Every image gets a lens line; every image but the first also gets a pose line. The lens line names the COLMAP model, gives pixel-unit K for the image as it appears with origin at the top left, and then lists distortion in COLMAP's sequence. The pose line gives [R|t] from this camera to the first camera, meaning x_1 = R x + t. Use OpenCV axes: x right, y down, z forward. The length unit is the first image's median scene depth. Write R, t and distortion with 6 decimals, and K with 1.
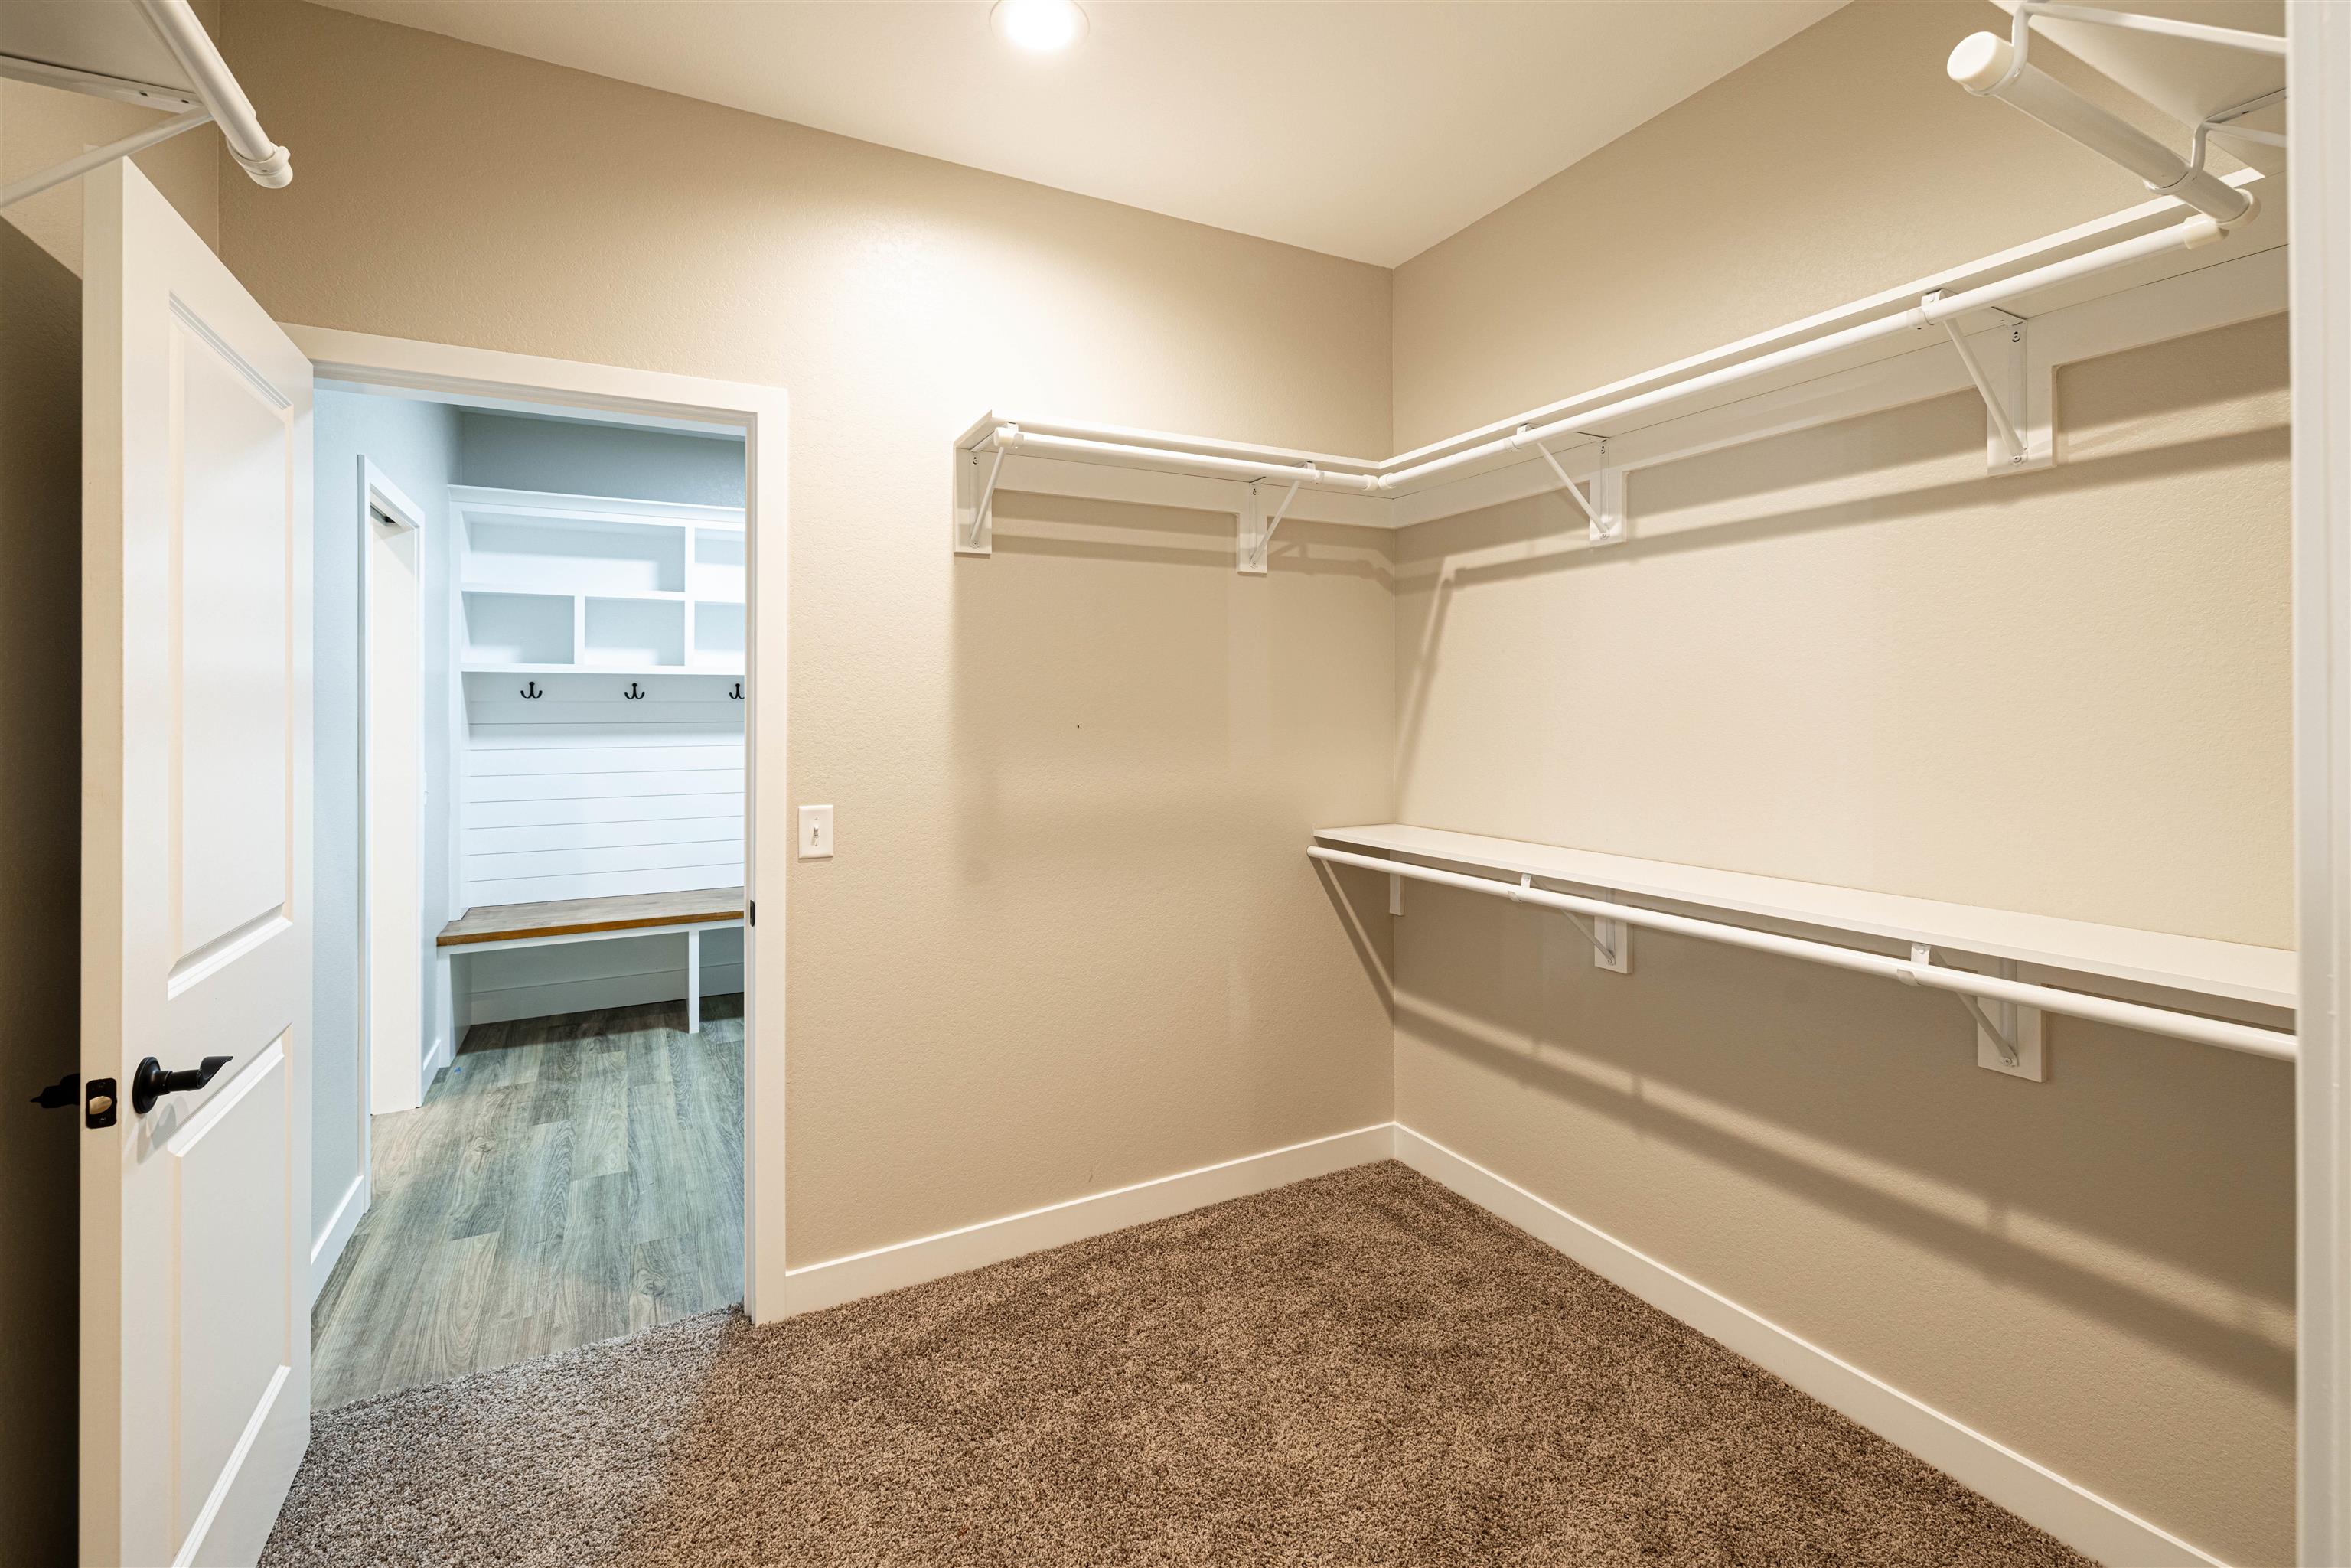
lens RADIAL K [[1007.7, 0, 1157.7], [0, 1007.7, 720.6], [0, 0, 1]] dist [-0.000036, -0.000936]
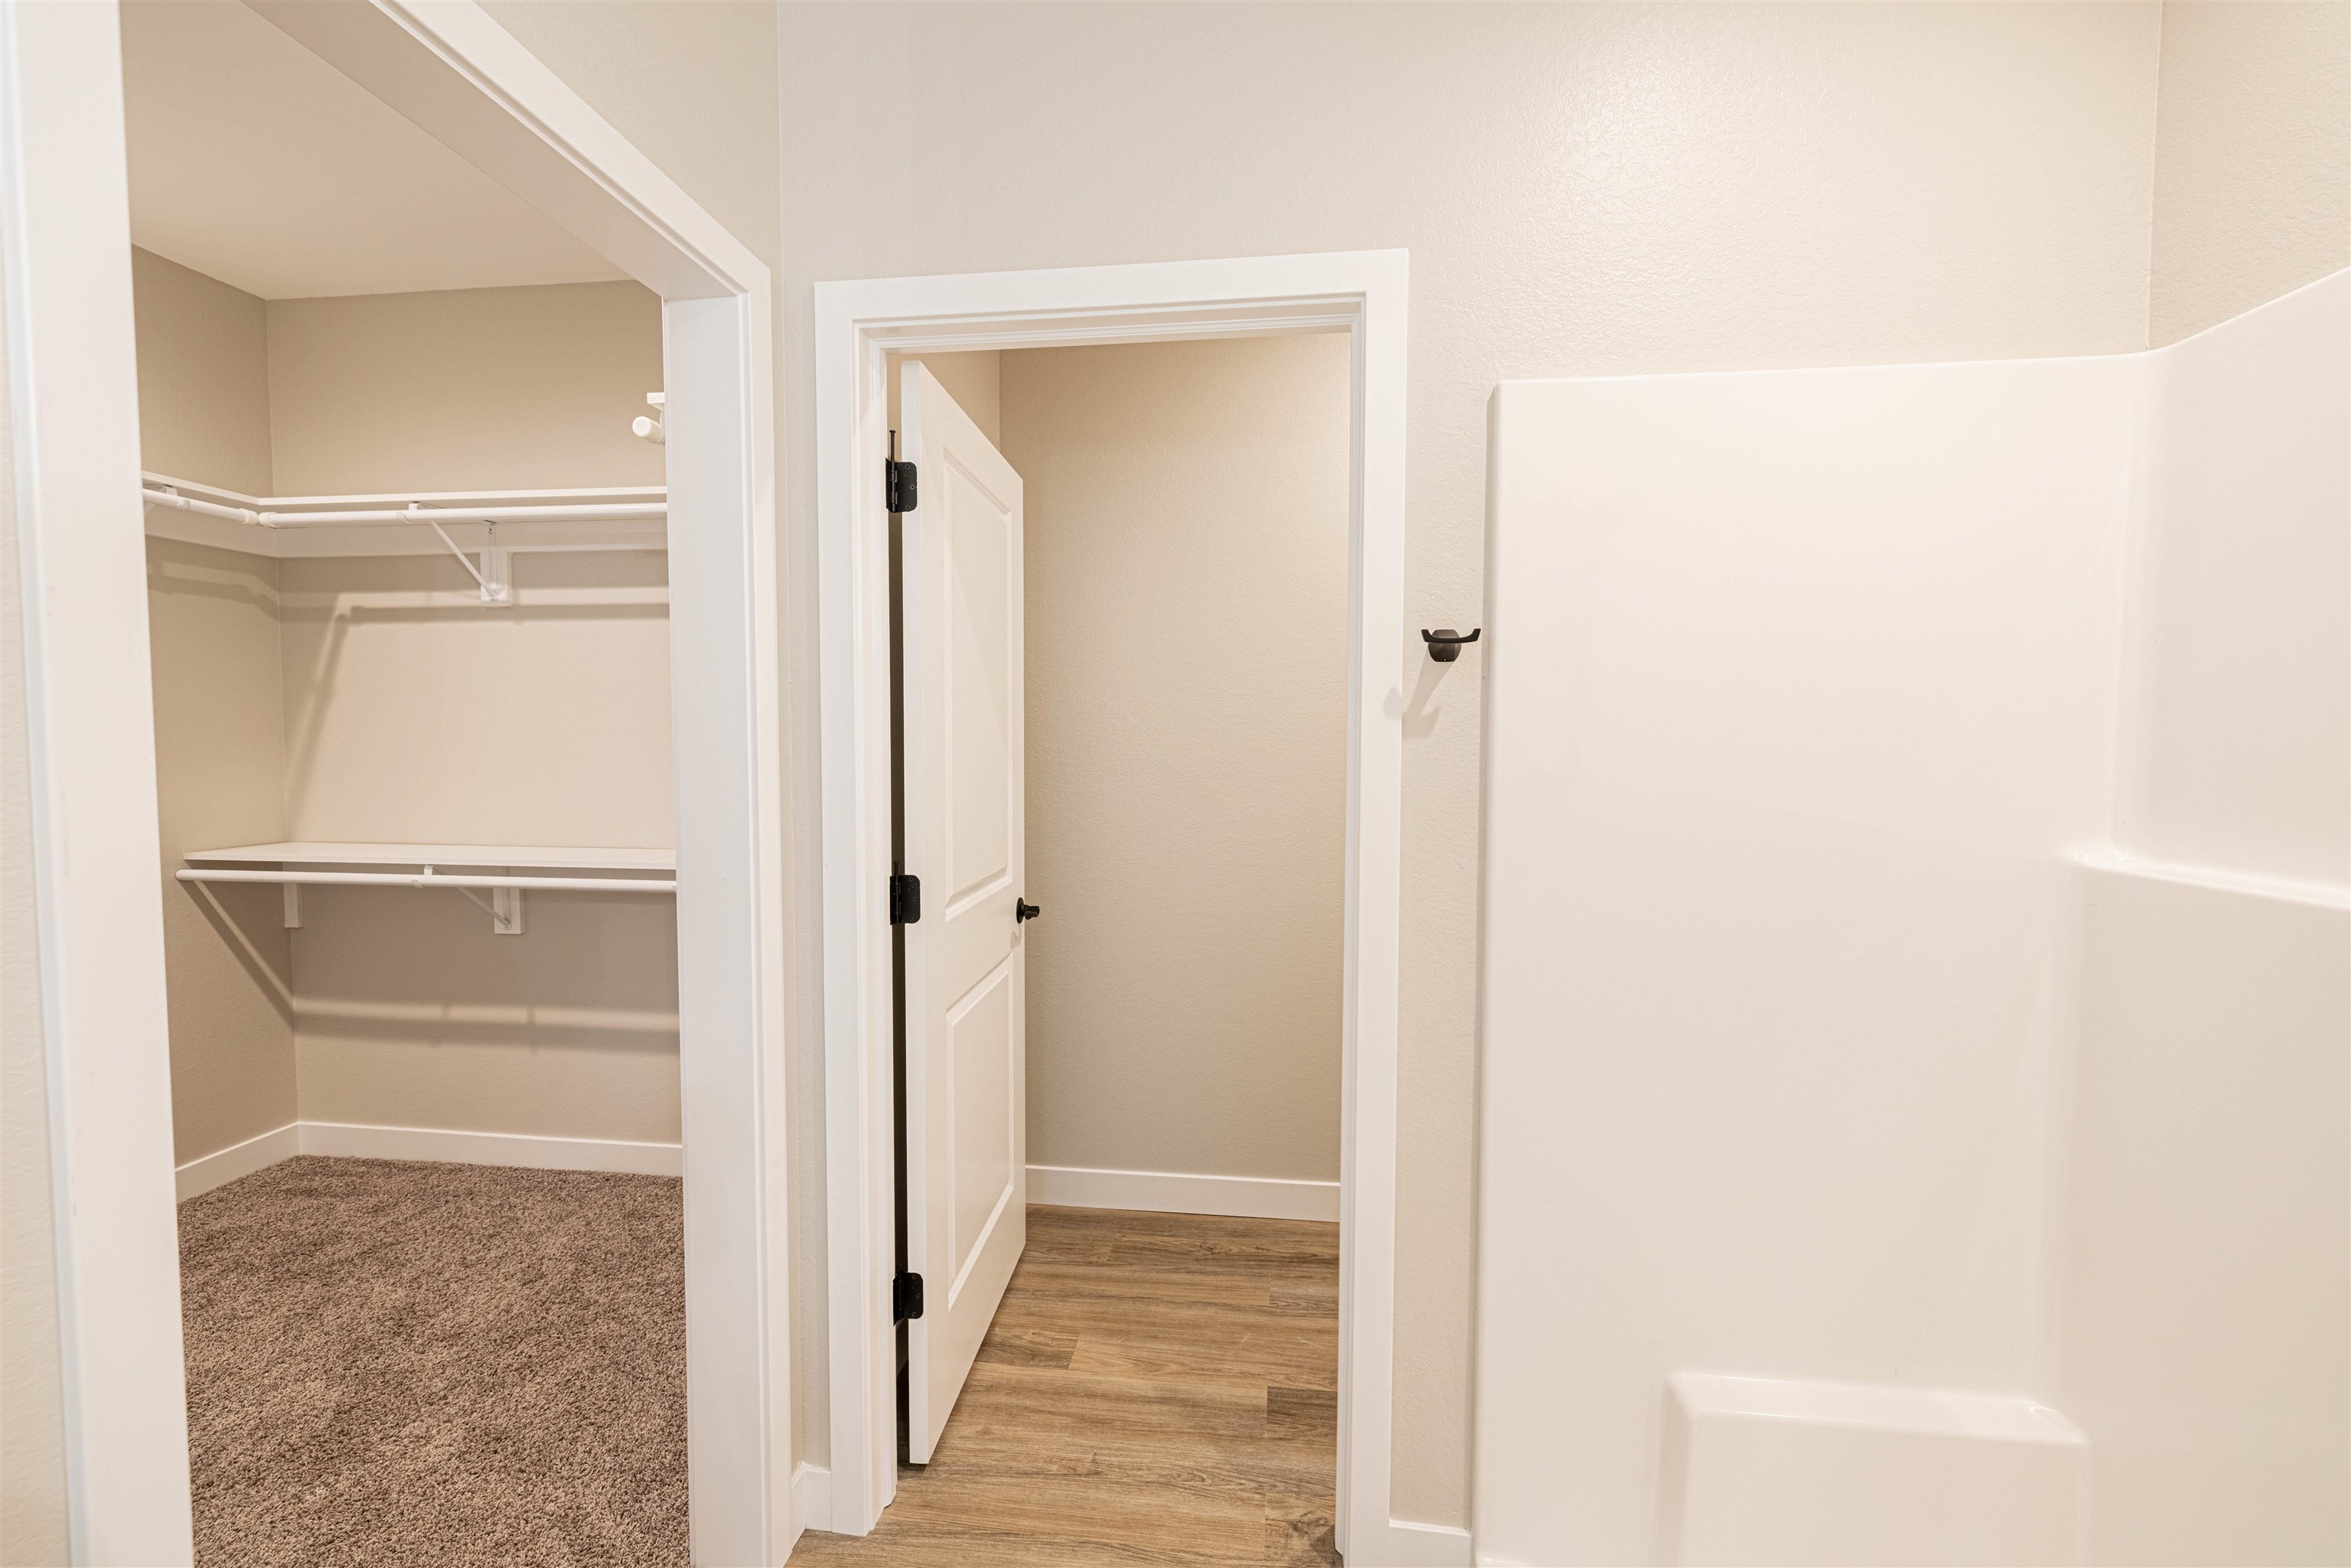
lens RADIAL K [[1007.7, 0, 1171.6], [0, 1007.7, 797.1], [0, 0, 1]] dist [-0.000036, -0.000936]
pose [[0.570071, -0.036181, 0.820798, -0.123685], [-0.002971, 0.998933, 0.046096, 0.006562], [-0.821590, -0.028717, 0.569355, -0.437638]]
